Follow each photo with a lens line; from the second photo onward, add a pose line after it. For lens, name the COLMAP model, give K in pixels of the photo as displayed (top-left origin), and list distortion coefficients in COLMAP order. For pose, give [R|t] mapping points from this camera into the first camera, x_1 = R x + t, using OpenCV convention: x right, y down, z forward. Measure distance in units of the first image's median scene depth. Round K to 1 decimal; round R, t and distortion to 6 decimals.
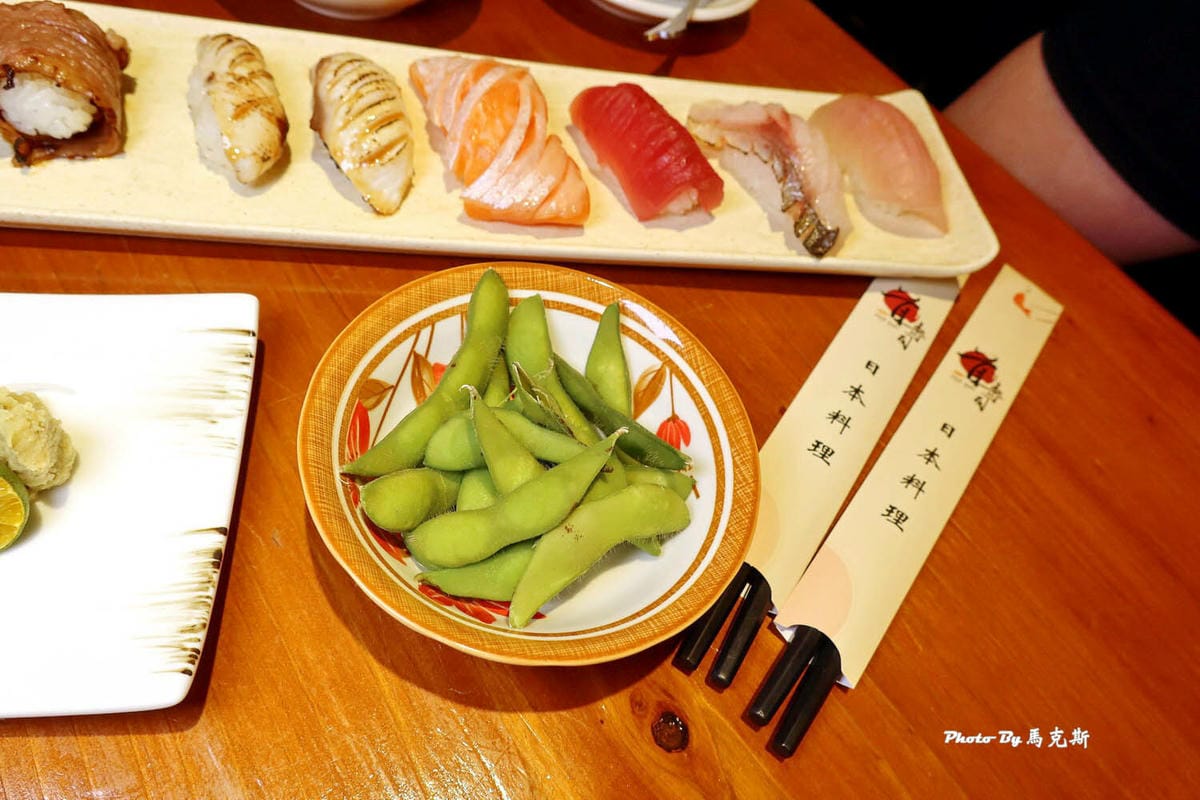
lens RADIAL K [[814.5, 0, 603.0], [0, 814.5, 400.5], [0, 0, 1]] dist [-0.029856, 0.017493]
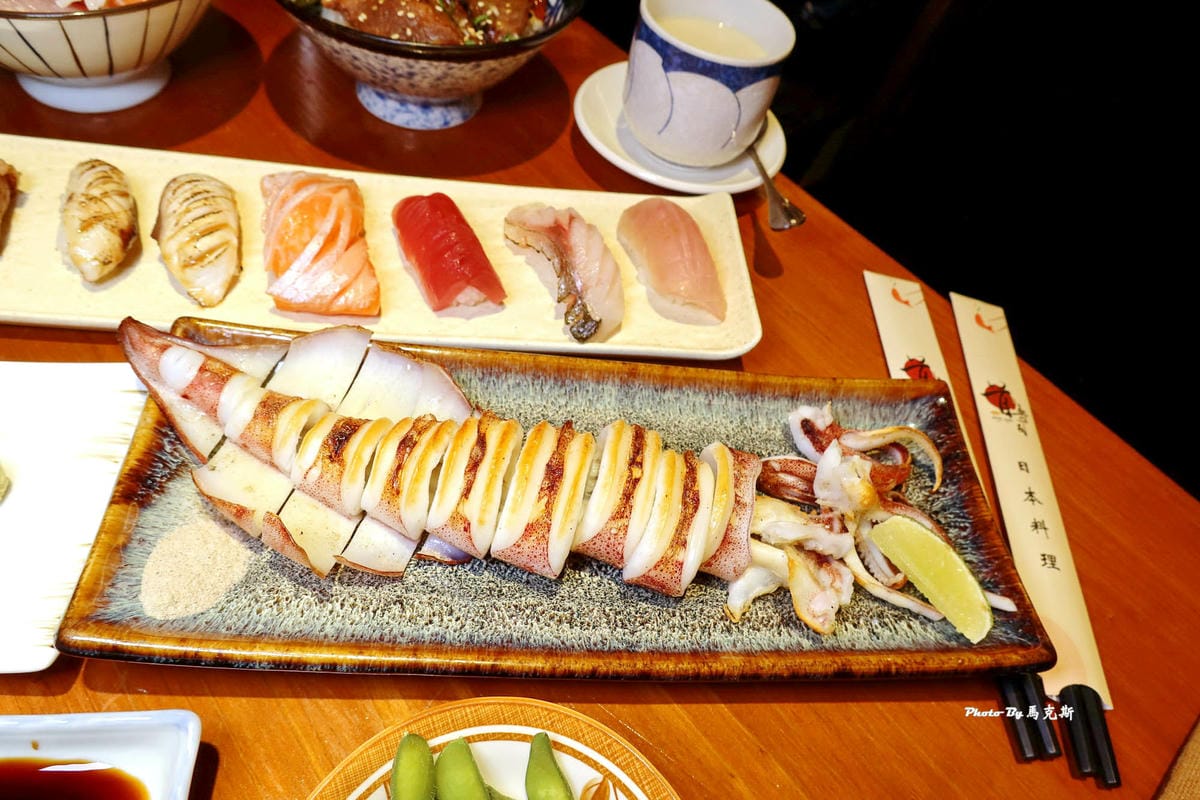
lens RADIAL K [[814.5, 0, 595.4], [0, 814.5, 398.9], [0, 0, 1]] dist [-0.029856, 0.017493]
pose [[0.996754, 0.015445, -0.079015, 0.406467], [-0.021246, 0.997097, -0.073120, -0.016761], [0.077657, 0.074561, 0.994188, -0.142017]]
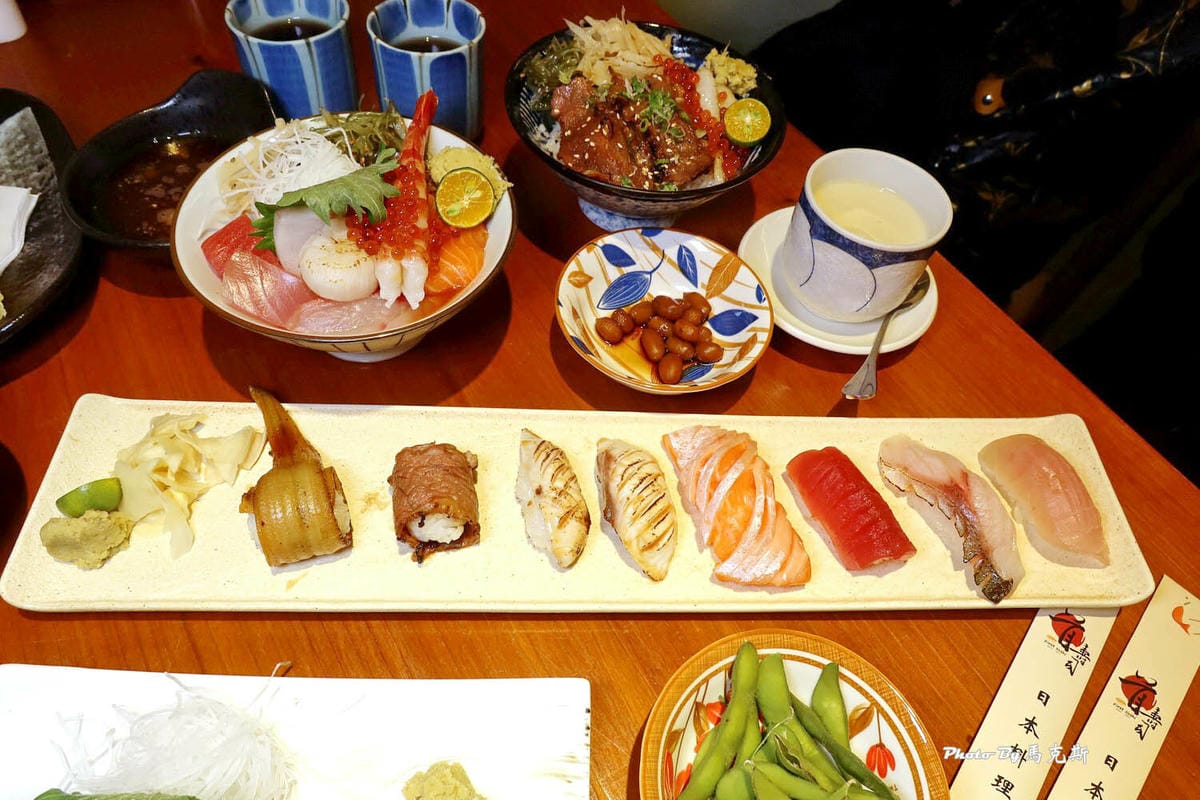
lens RADIAL K [[814.5, 0, 596.3], [0, 814.5, 400.5], [0, 0, 1]] dist [-0.029856, 0.017493]
pose [[0.984285, -0.009299, -0.176341, -0.128537], [0.001532, 0.999025, -0.044130, -0.475825], [0.176579, 0.043166, 0.983339, -0.378178]]
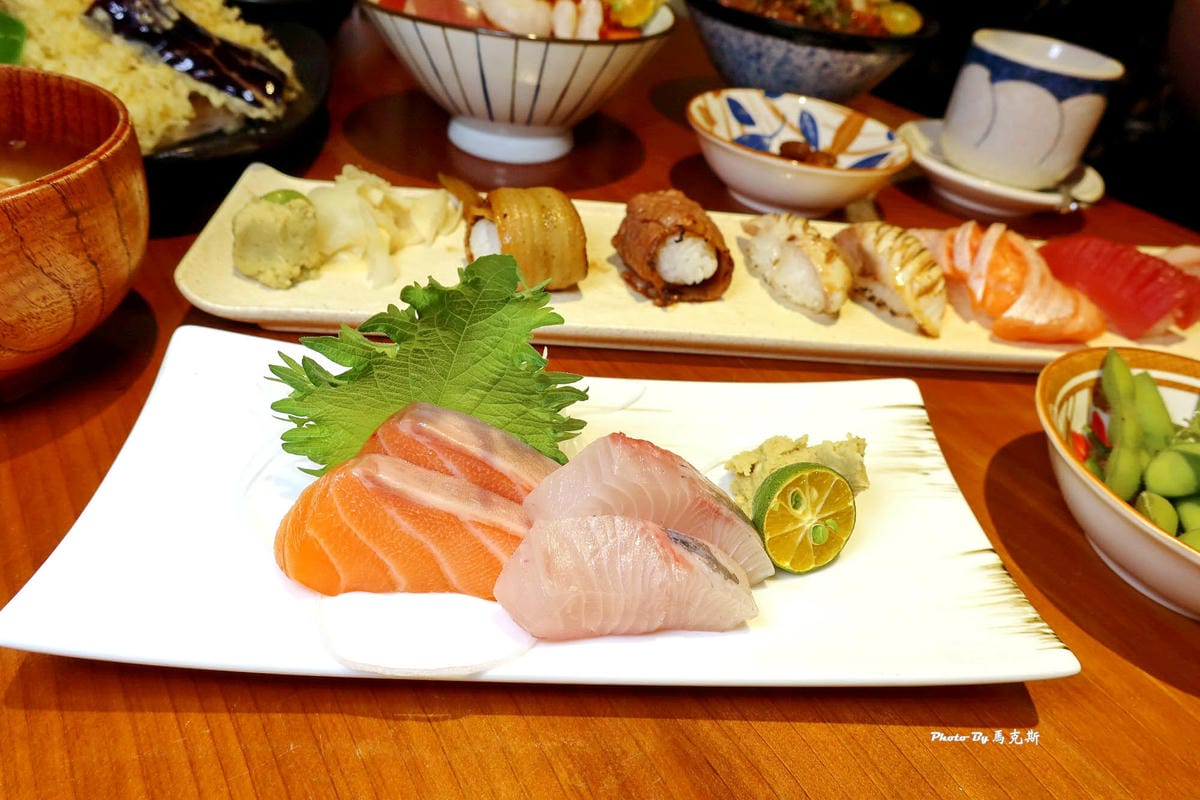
lens RADIAL K [[814.5, 0, 601.6], [0, 814.5, 387.7], [0, 0, 1]] dist [-0.029856, 0.017493]
pose [[0.992547, -0.059962, -0.106087, -0.633357], [0.021073, 0.941905, -0.335219, 0.225145], [0.120024, 0.330485, 0.936148, -0.132213]]
